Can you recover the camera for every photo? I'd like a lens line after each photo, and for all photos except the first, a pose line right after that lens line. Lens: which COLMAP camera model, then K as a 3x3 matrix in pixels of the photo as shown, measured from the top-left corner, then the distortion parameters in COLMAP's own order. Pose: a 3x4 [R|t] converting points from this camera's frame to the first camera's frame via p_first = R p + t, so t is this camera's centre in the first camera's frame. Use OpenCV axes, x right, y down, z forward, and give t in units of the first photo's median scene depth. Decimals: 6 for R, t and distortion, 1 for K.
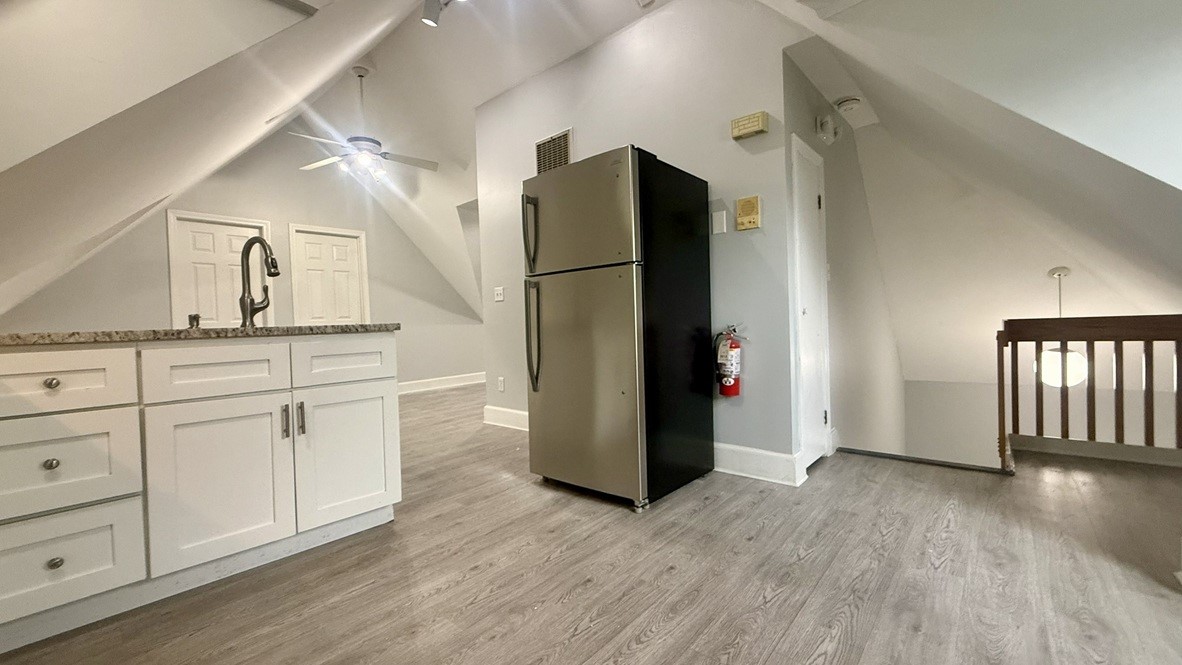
lens RADIAL K [[493.5, 0, 586.6], [0, 493.5, 337.3], [0, 0, 1]] dist [0.002041, -0.000160]
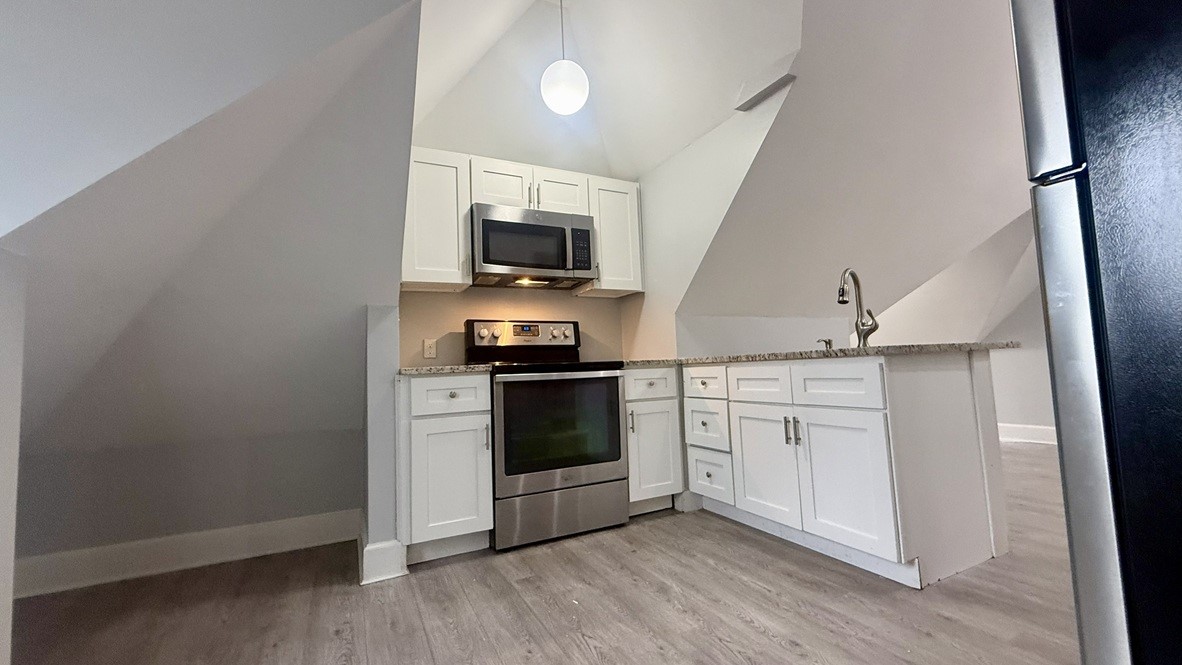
lens RADIAL K [[493.5, 0, 585.2], [0, 493.5, 329.5], [0, 0, 1]] dist [0.002041, -0.000160]
pose [[-0.409106, -0.017849, -0.912312, 0.698914], [0.031586, 0.998932, -0.033708, -0.052297], [0.911940, -0.042607, -0.408106, 1.037850]]
